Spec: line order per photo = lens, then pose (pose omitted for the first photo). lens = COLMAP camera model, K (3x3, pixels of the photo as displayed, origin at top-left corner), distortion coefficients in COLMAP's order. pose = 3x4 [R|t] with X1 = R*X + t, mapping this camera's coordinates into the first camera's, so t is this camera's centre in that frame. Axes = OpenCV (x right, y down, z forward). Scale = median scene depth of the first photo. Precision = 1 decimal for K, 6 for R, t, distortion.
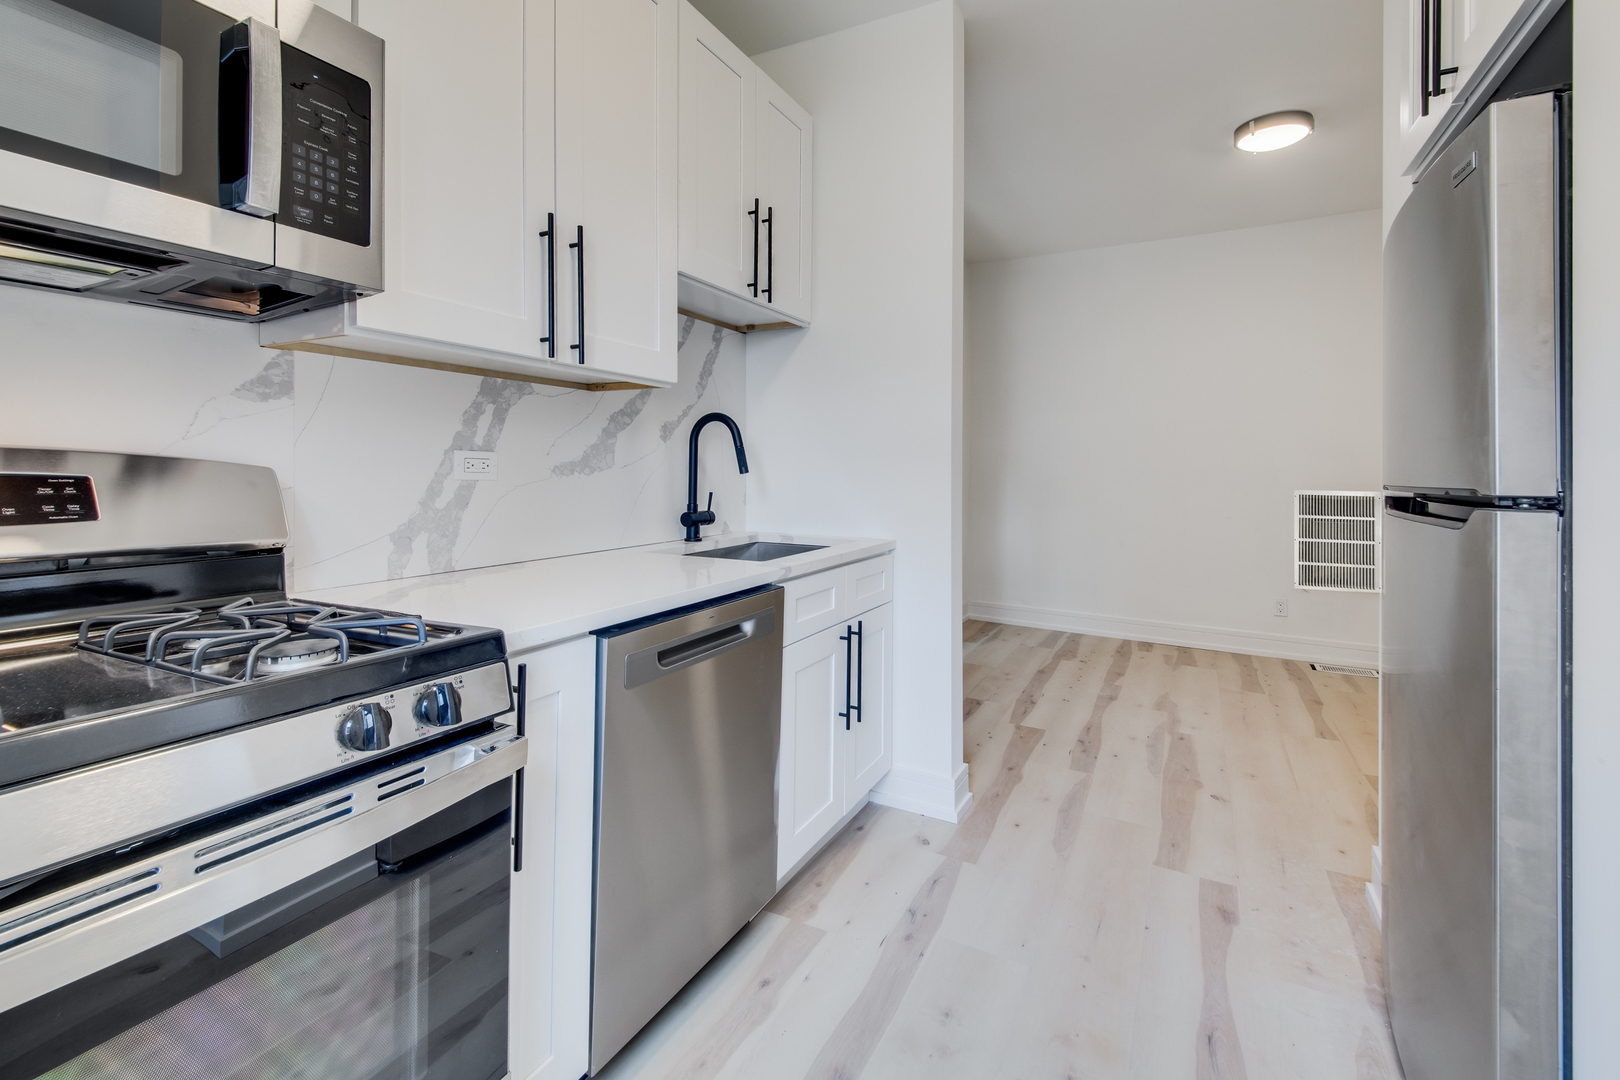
lens RADIAL K [[693.3, 0, 821.6], [0, 693.3, 468.3], [0, 0, 1]] dist [0.061728, -0.038912]
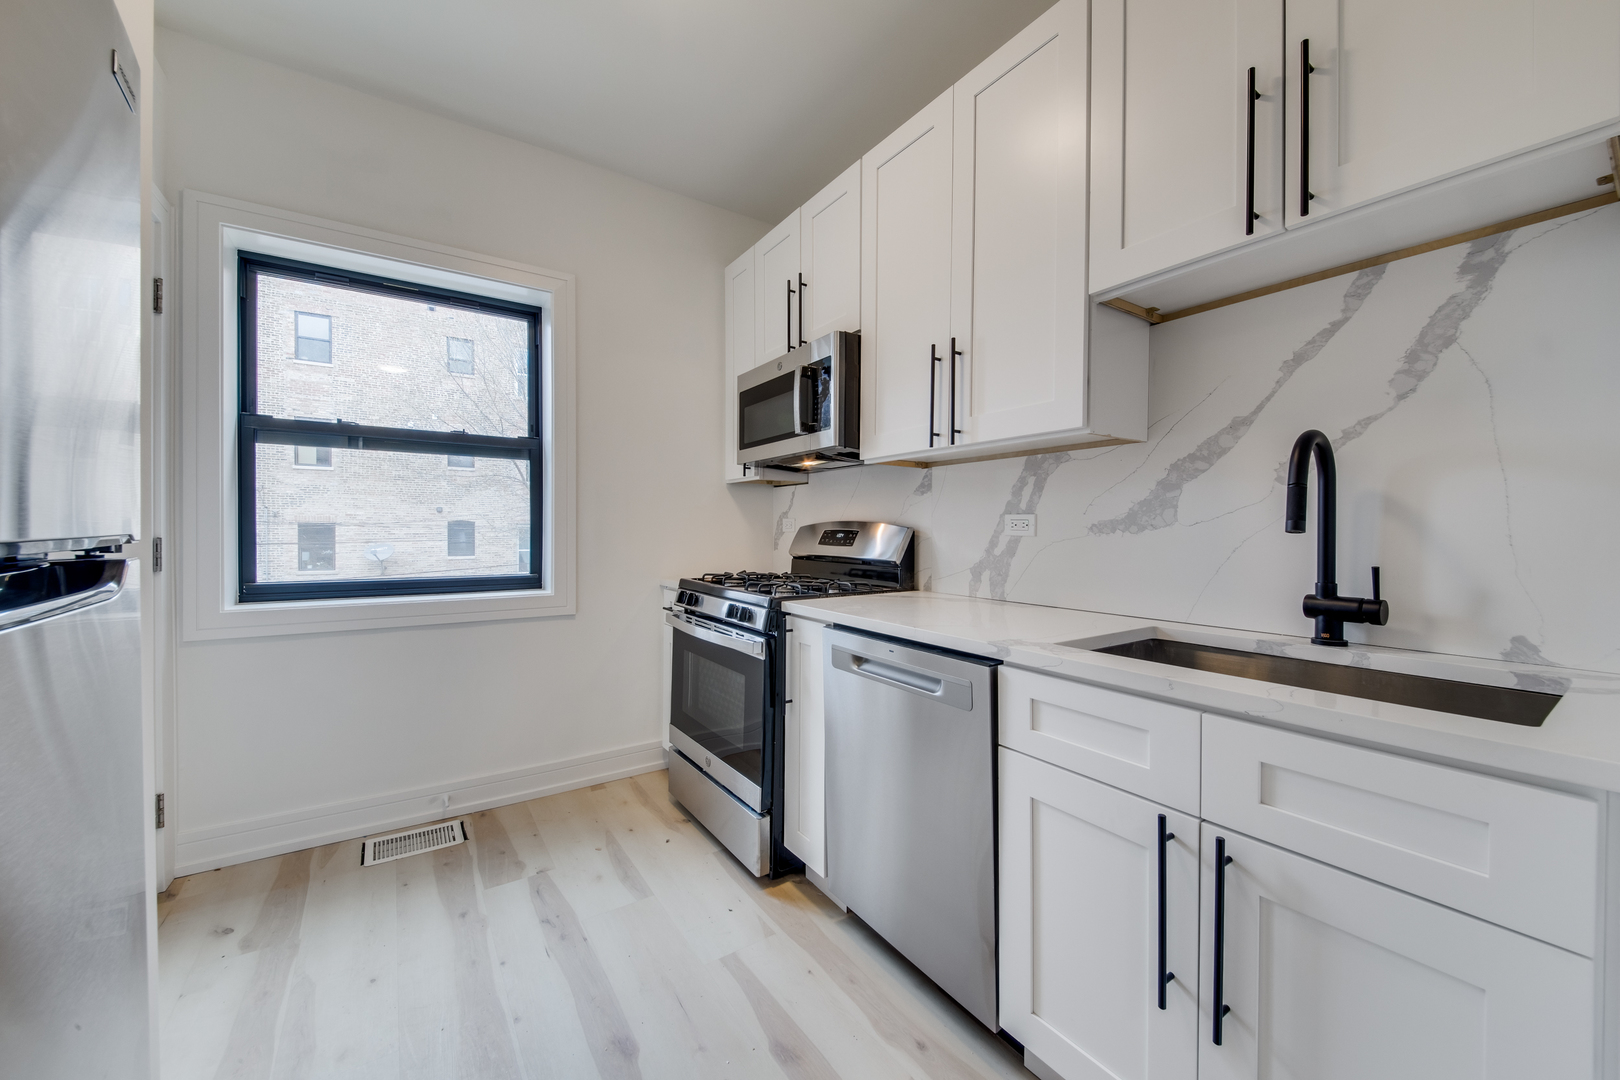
lens RADIAL K [[598.1, 0, 813.7], [0, 598.1, 536.6], [0, 0, 1]] dist [0.028158, -0.022887]
pose [[-0.458595, 0.002276, -0.888642, 0.673606], [-0.003627, 0.999984, 0.004433, 0.013706], [0.888638, 0.005257, -0.458579, 1.146834]]
